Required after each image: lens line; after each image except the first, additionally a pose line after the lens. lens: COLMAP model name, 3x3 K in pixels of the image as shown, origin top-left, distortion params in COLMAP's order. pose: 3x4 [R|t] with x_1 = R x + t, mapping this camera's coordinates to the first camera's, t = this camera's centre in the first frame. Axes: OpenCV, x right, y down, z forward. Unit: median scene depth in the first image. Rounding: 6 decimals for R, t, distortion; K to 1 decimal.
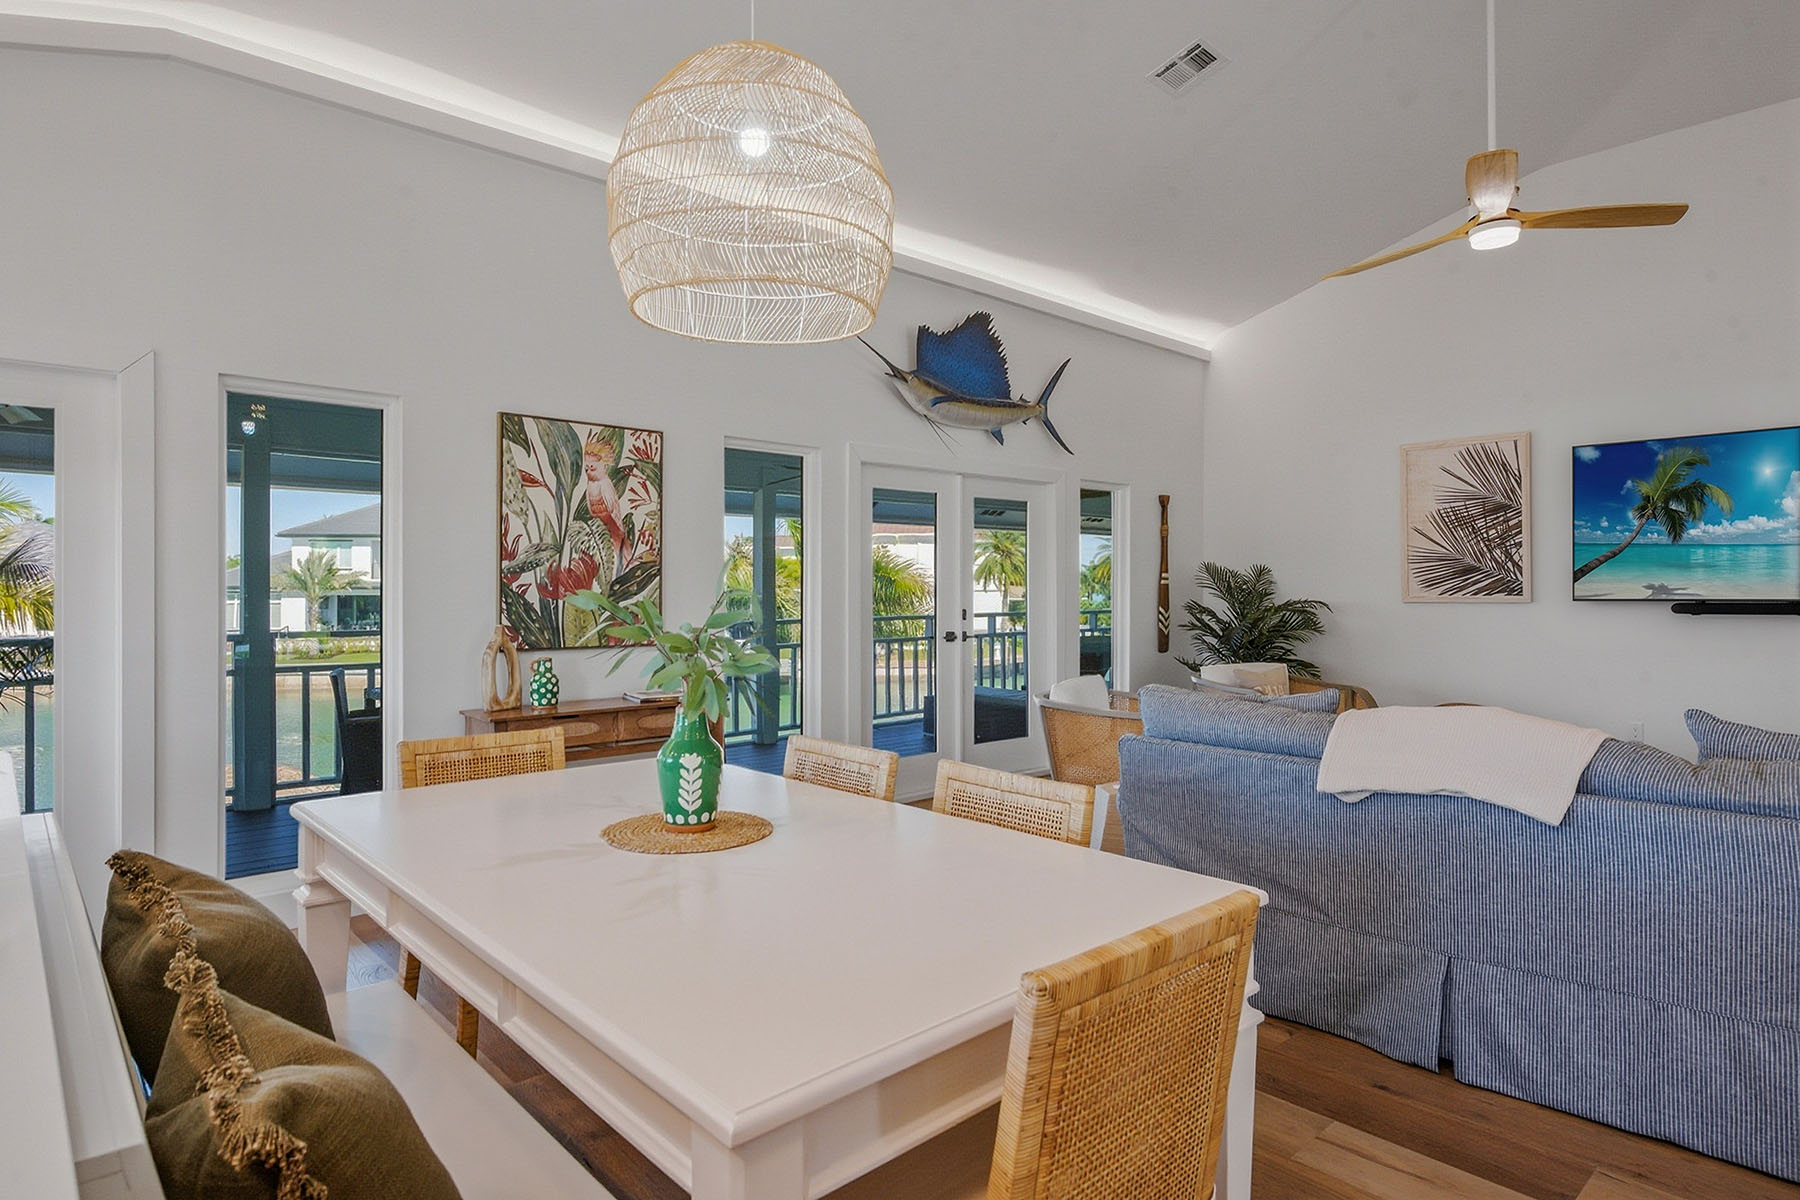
lens RADIAL K [[1008.1, 0, 907.9], [0, 1008.1, 589.7], [0, 0, 1]] dist [0.007312, -0.000364]
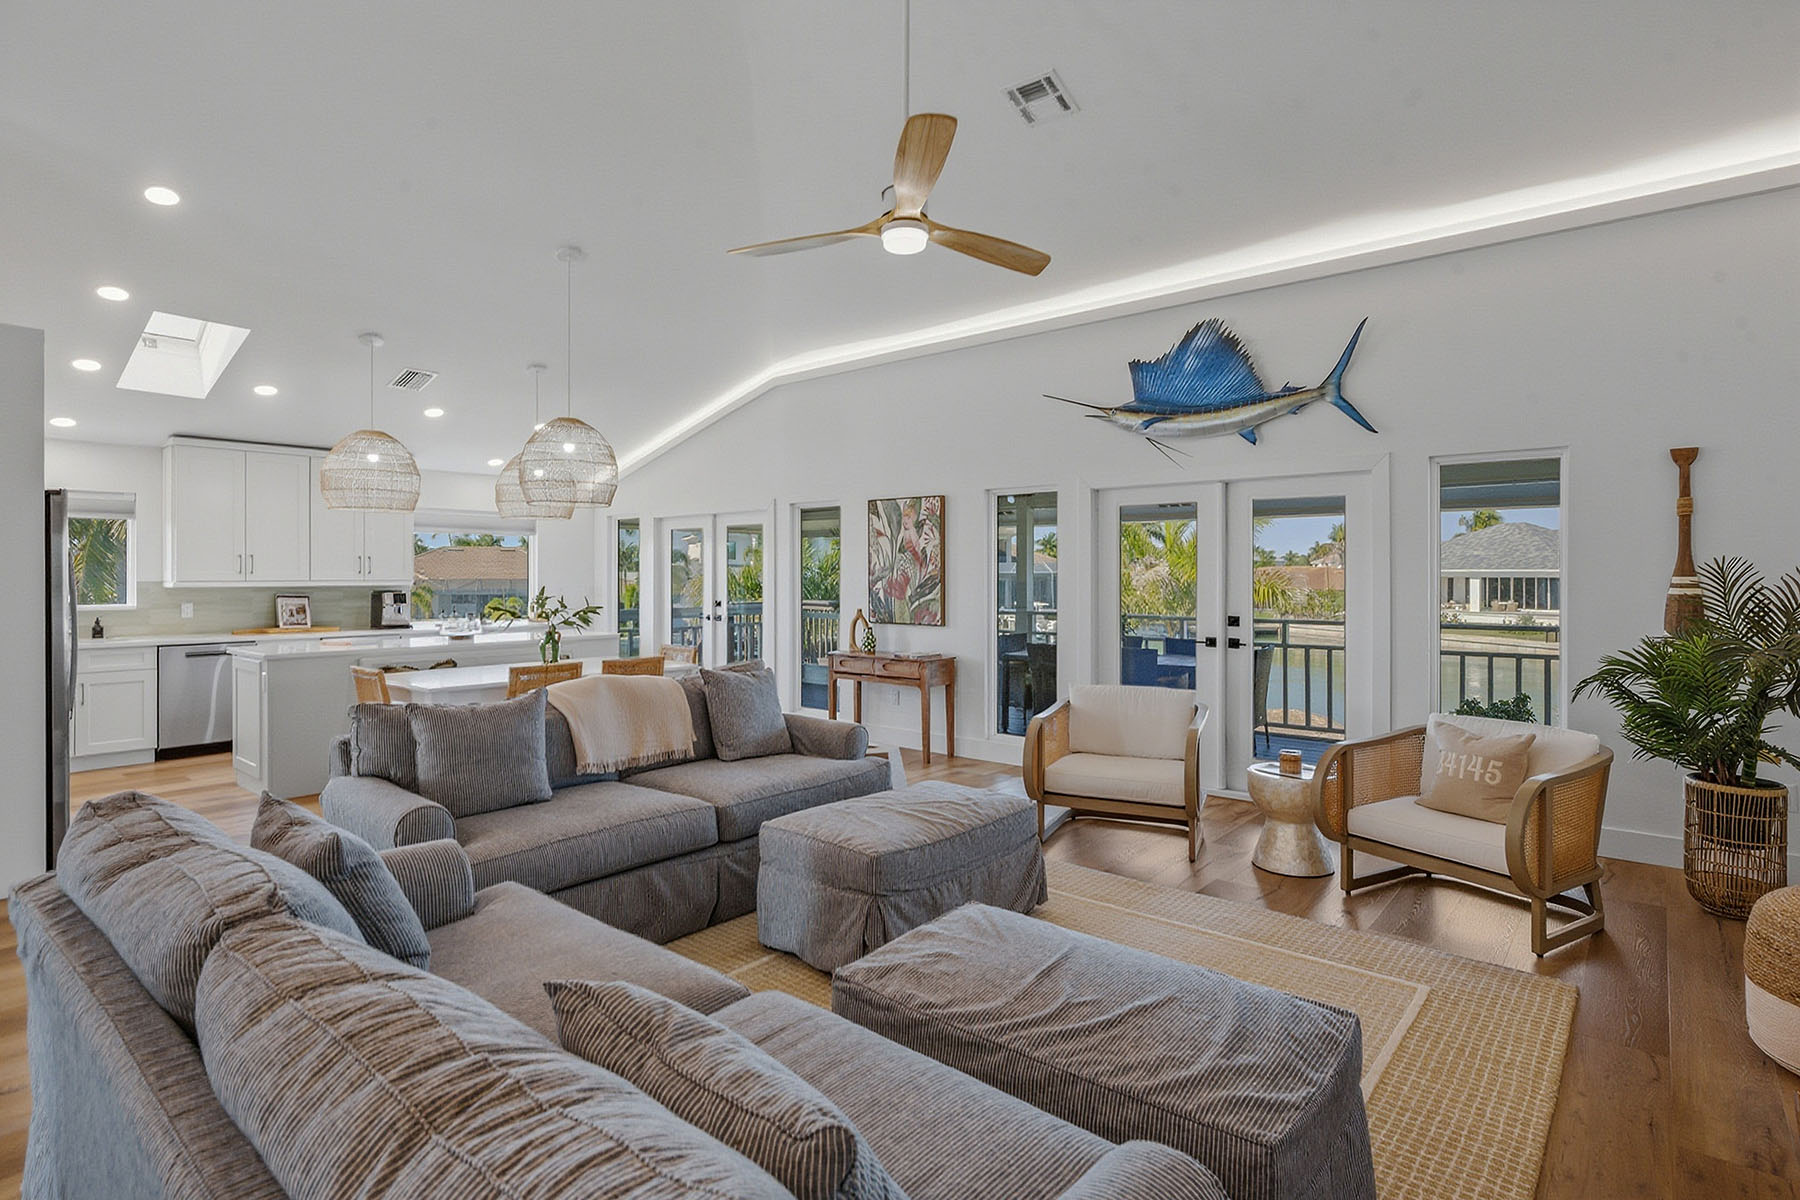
lens RADIAL K [[905.0, 0, 913.2], [0, 905.0, 572.9], [0, 0, 1]] dist [-0.002354, -0.000352]
pose [[0.133258, 0.000833, -0.991081, 1.192276], [0.002128, 0.999997, 0.001127, -0.032616], [0.991079, -0.002259, 0.133256, 0.752954]]
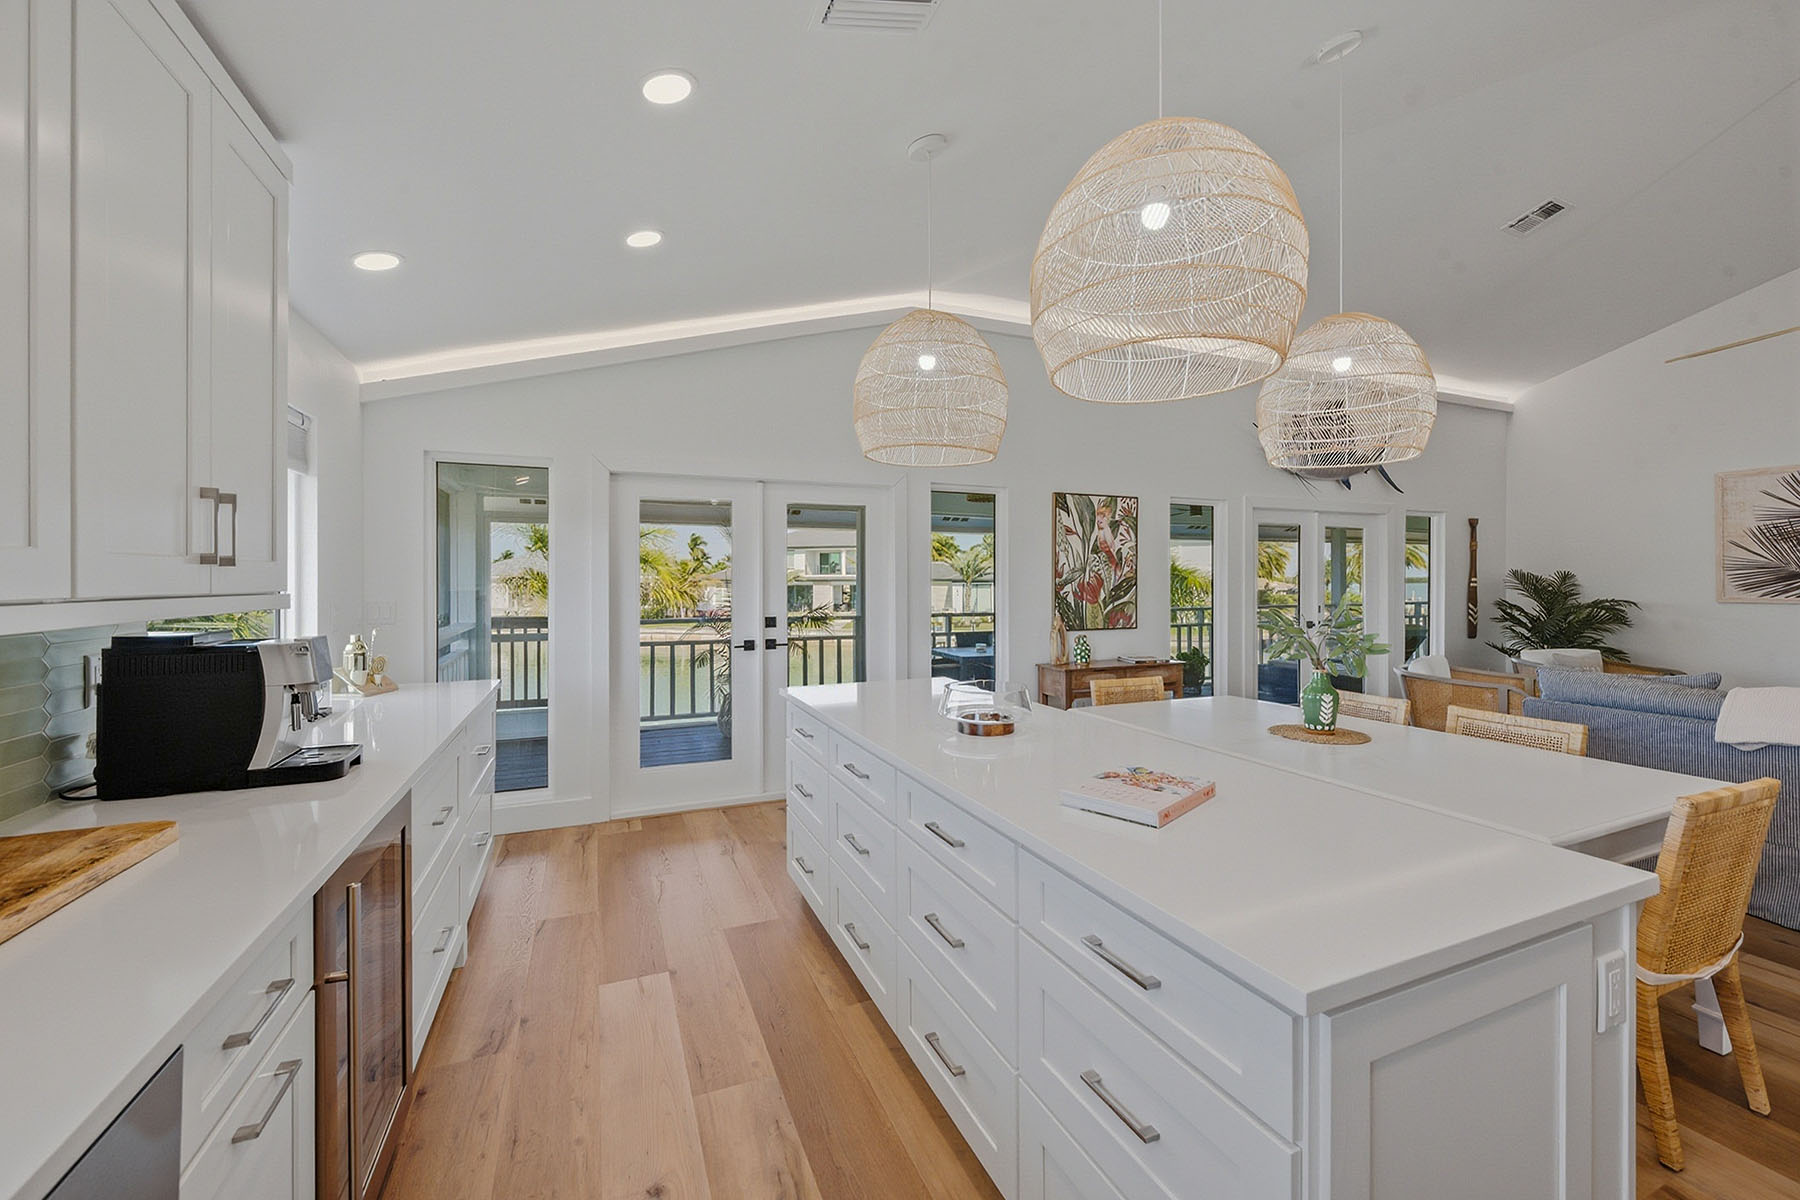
lens RADIAL K [[726.0, 0, 905.2], [0, 726.0, 586.5], [0, 0, 1]] dist [0.003571, -0.000993]
pose [[0.941363, 0.000970, -0.337393, -0.199233], [0.001566, 0.999973, 0.007244, -0.021473], [0.337391, -0.007347, 0.941336, -0.229353]]
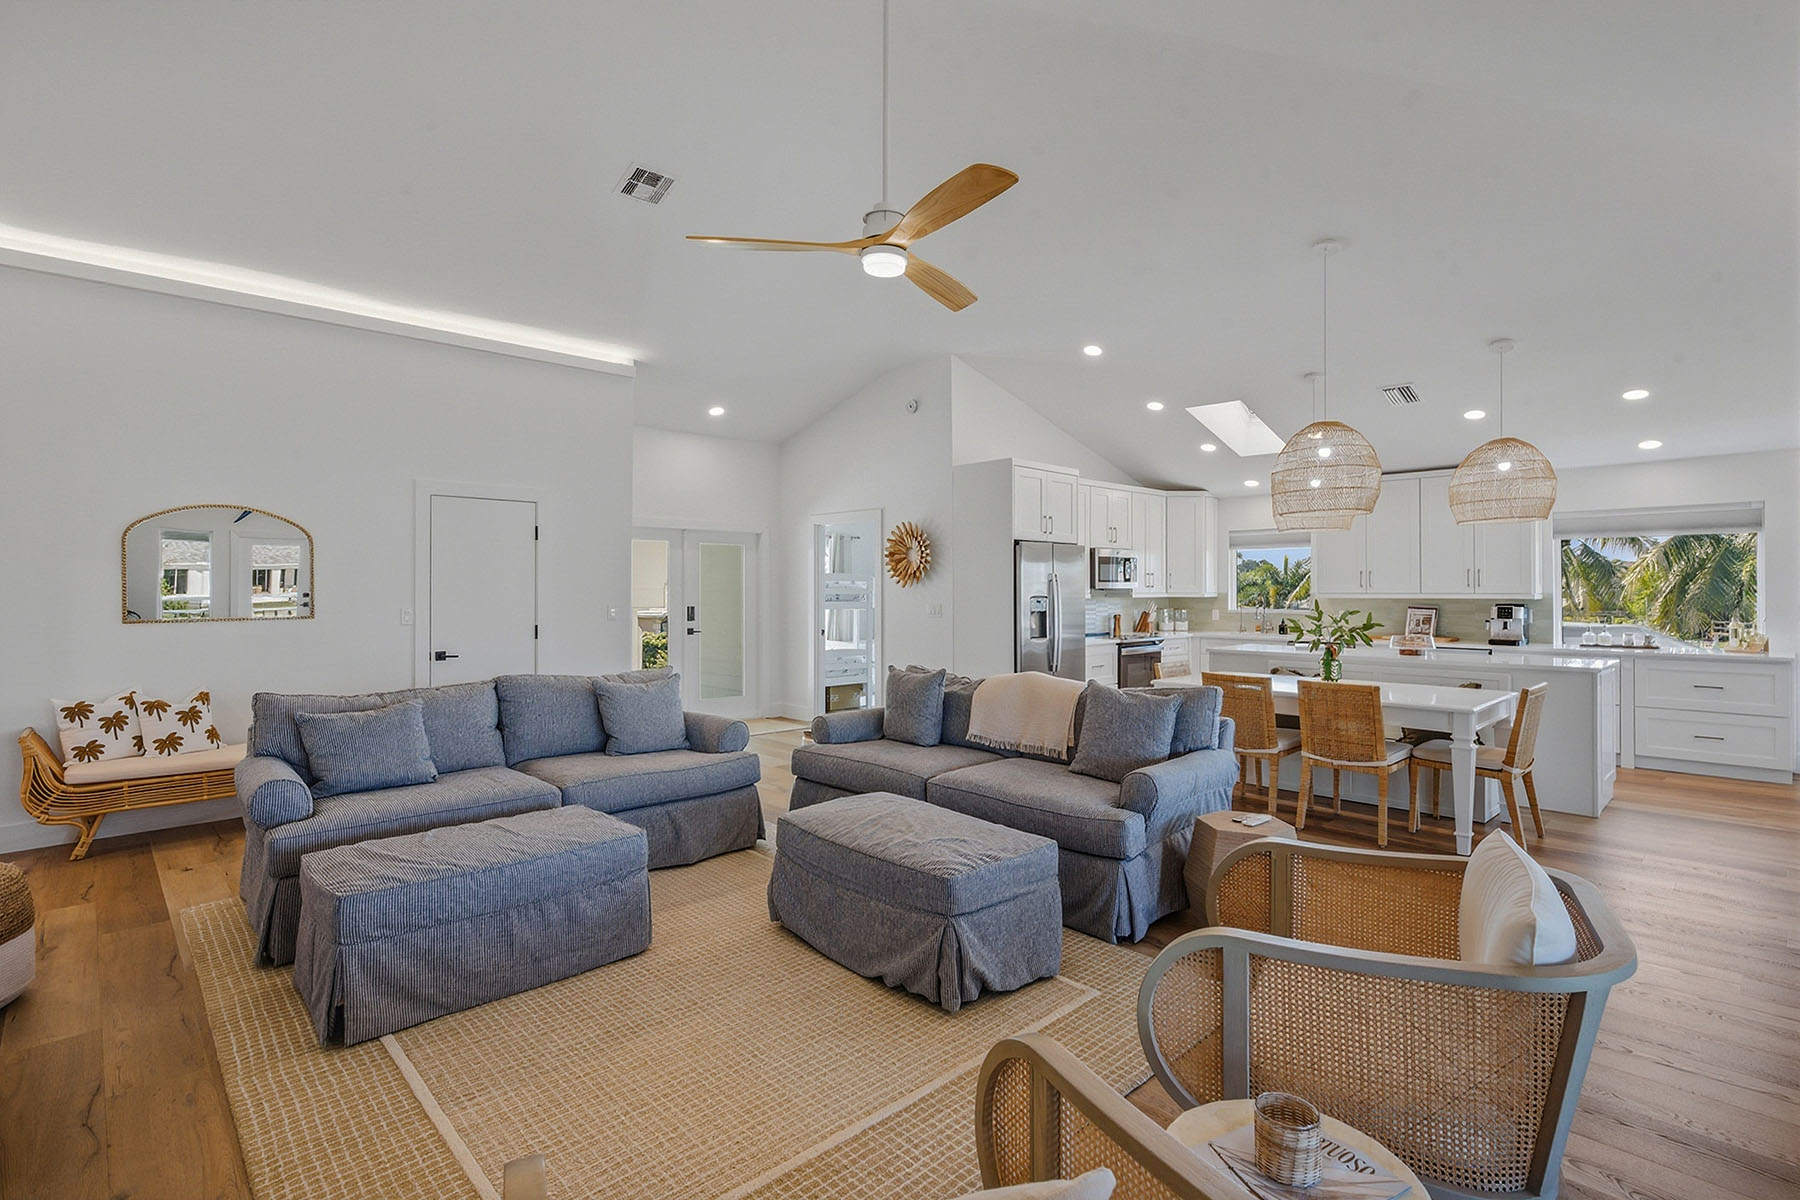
lens RADIAL K [[832.0, 0, 894.1], [0, 832.0, 594.5], [0, 0, 1]] dist [0.001031, -0.001385]
pose [[-0.999923, 0.004417, -0.011612, 0.490000], [0.004362, 0.999979, 0.004817, -0.028862], [0.011633, 0.004766, -0.999921, 1.492120]]
